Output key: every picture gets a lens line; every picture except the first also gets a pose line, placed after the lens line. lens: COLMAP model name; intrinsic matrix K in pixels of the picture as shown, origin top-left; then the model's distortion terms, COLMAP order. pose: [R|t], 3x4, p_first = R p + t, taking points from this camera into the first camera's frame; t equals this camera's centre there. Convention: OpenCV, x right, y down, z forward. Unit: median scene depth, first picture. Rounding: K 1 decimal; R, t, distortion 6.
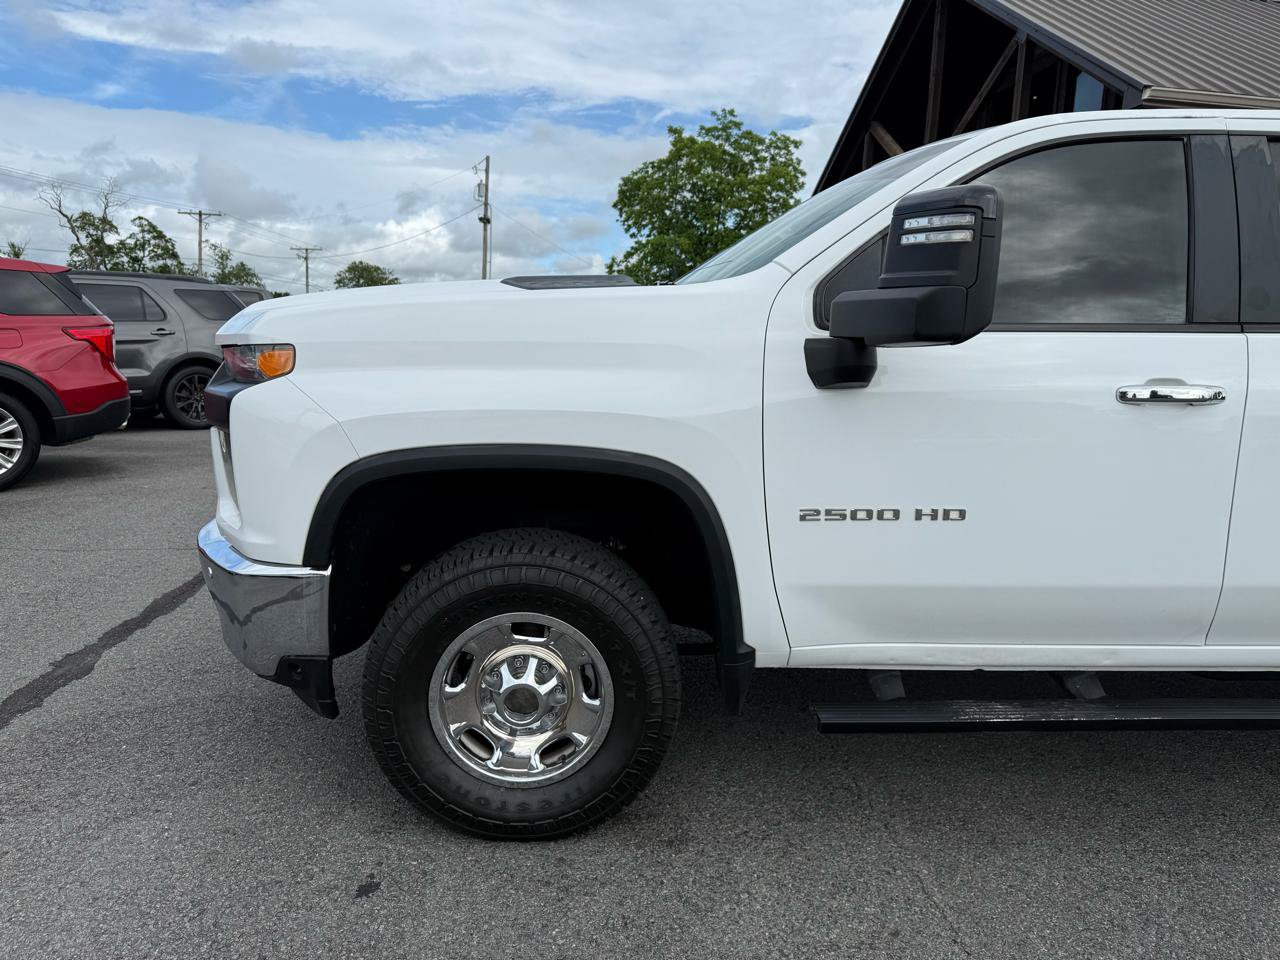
lens RADIAL K [[908.0, 0, 631.3], [0, 908.0, 486.7], [0, 0, 1]] dist [0.034090, -0.045875]
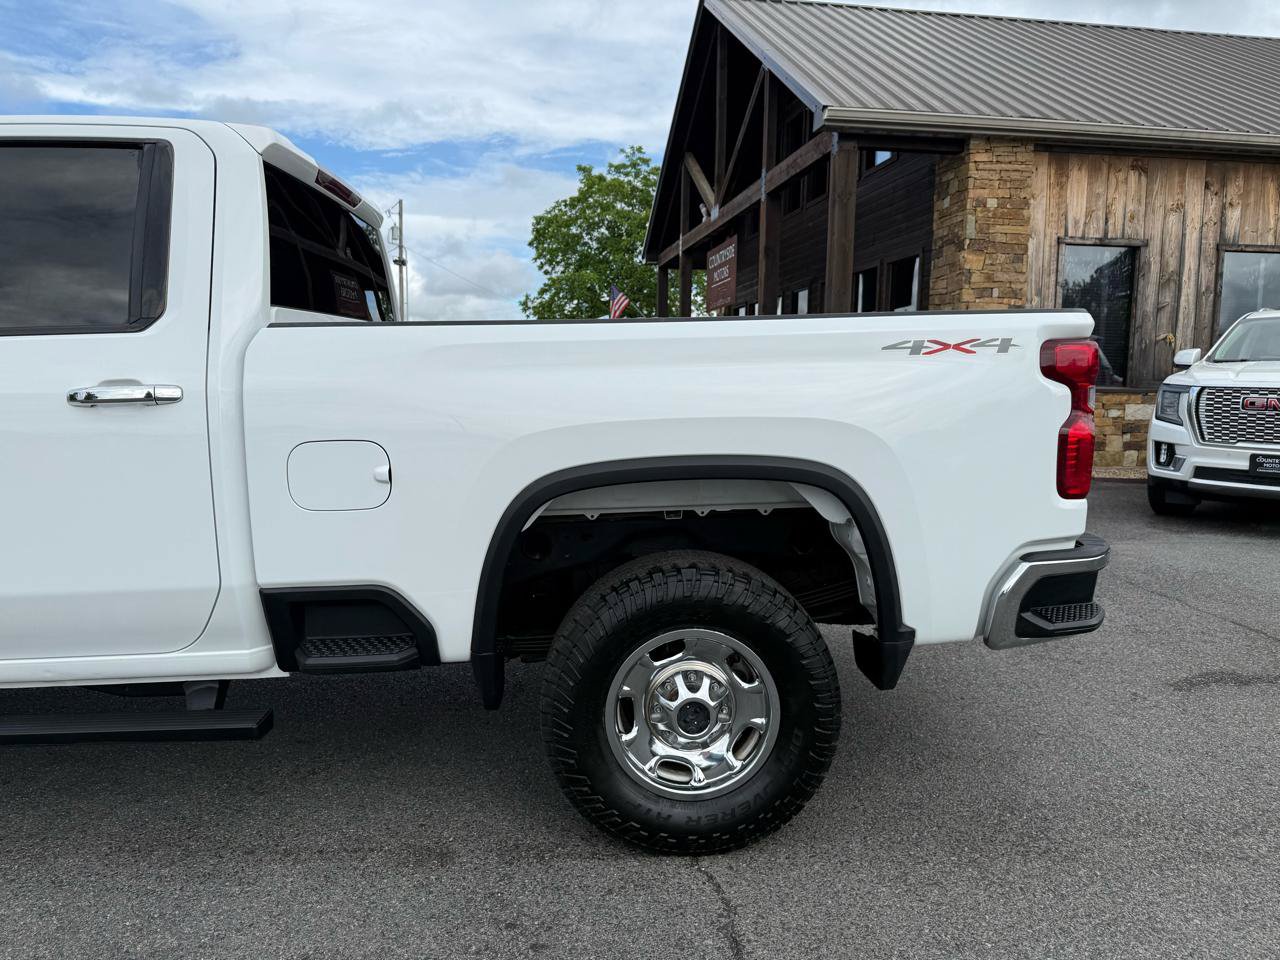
lens RADIAL K [[908.0, 0, 626.0], [0, 908.0, 480.7], [0, 0, 1]] dist [0.034090, -0.045875]
pose [[0.999118, -0.039218, 0.015025, 0.066066], [0.039846, 0.998234, -0.044067, 0.002639], [-0.013270, 0.044626, 0.998916, 0.000784]]
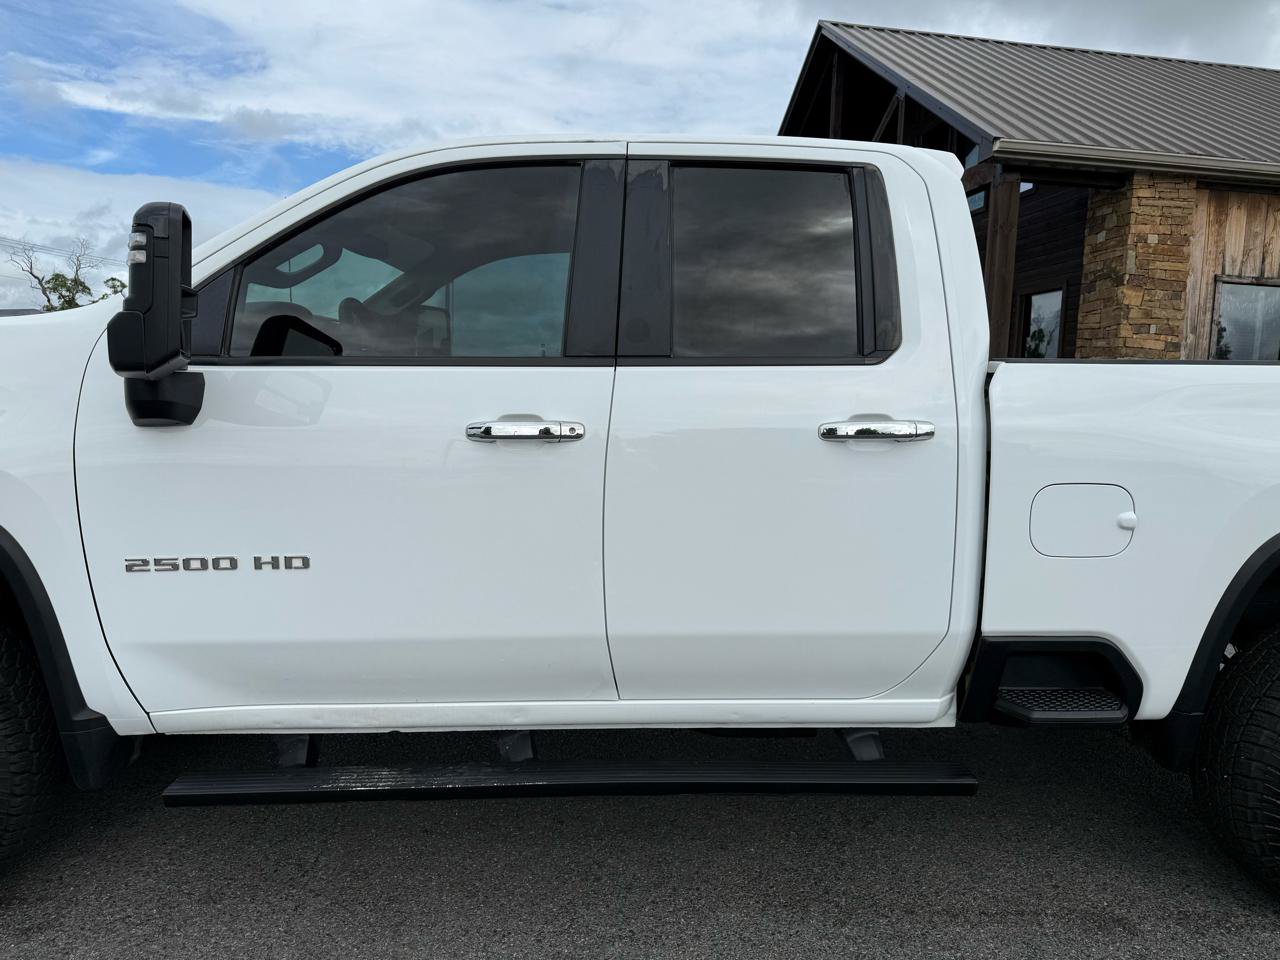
lens RADIAL K [[908.0, 0, 630.1], [0, 908.0, 490.2], [0, 0, 1]] dist [0.034090, -0.045875]
pose [[0.999905, -0.009160, 0.010327, 0.030714], [0.009729, 0.998358, -0.056444, 0.000584], [-0.009793, 0.056539, 0.998352, 0.003334]]
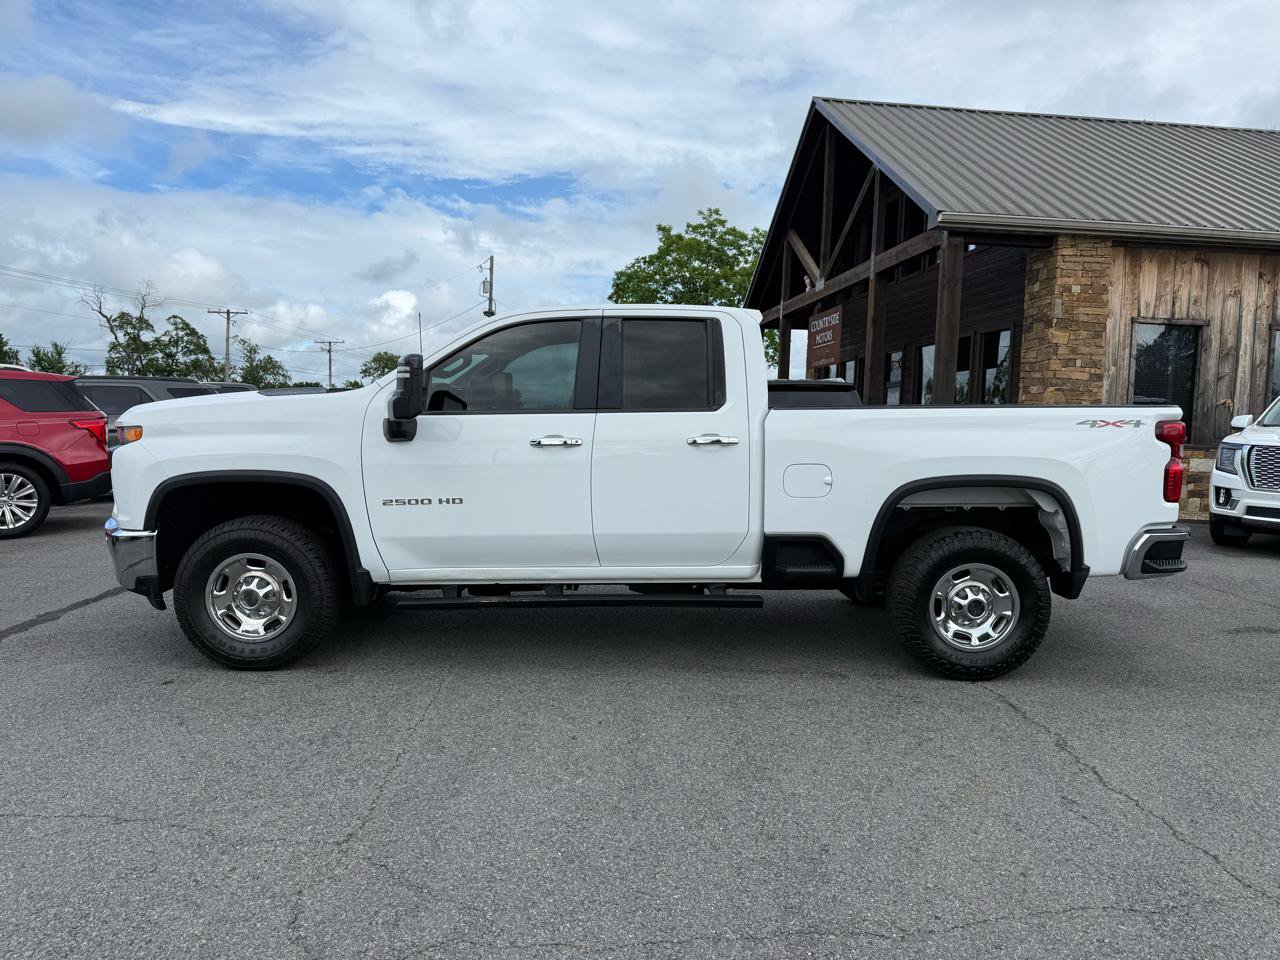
lens RADIAL K [[908.0, 0, 635.0], [0, 908.0, 489.0], [0, 0, 1]] dist [0.034090, -0.045875]
pose [[0.999529, -0.016871, -0.025643, 0.036807], [0.014616, 0.996210, -0.085747, 0.008410], [0.026993, 0.085332, 0.995987, -0.047809]]
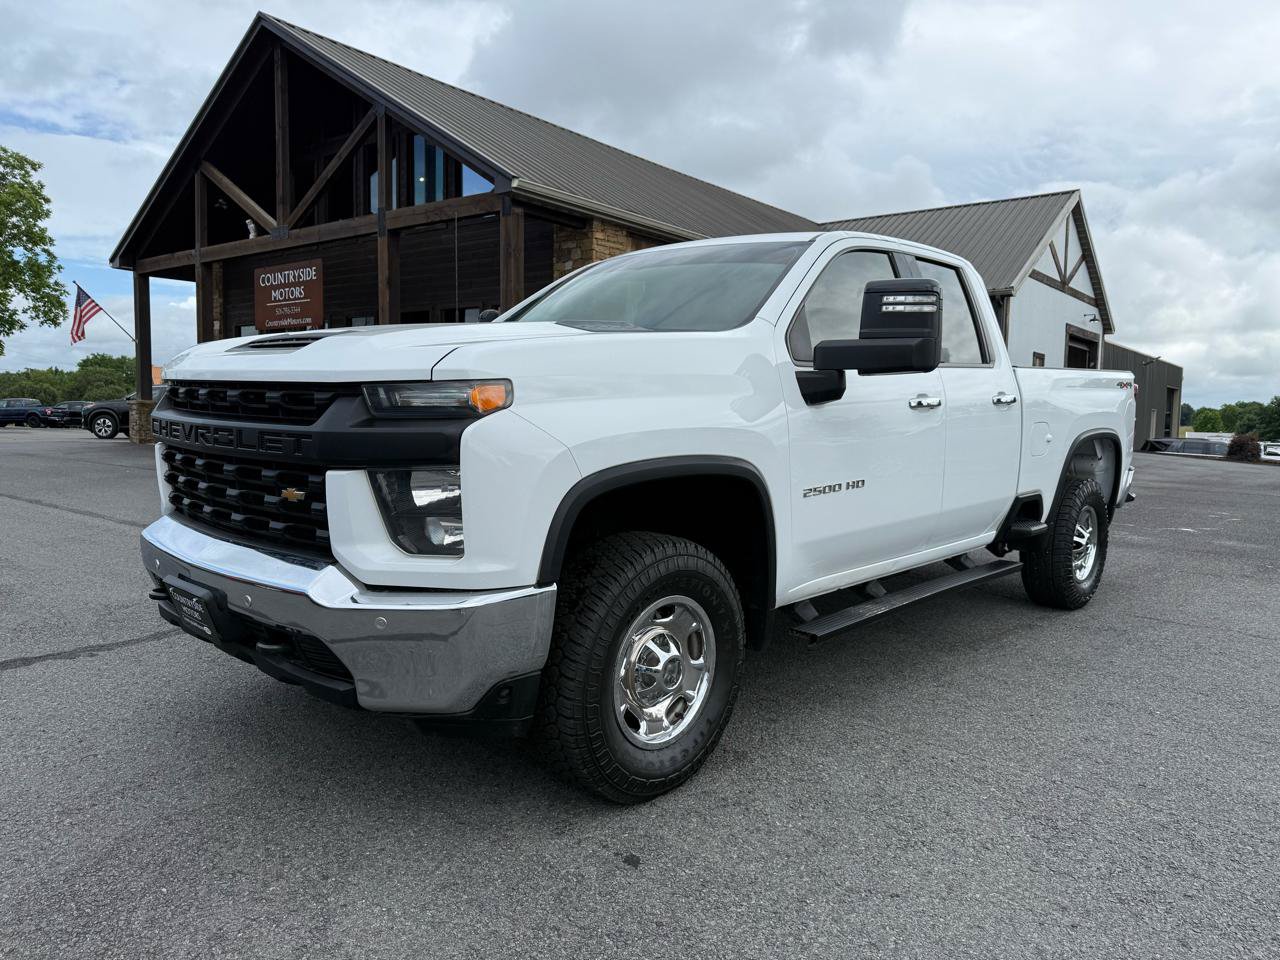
lens RADIAL K [[908.0, 0, 657.1], [0, 908.0, 492.9], [0, 0, 1]] dist [0.034090, -0.045875]
pose [[0.702212, -0.094757, 0.705634, -0.044650], [0.127155, 0.991861, 0.006656, -0.000370], [-0.700521, 0.085051, 0.708545, 0.006582]]
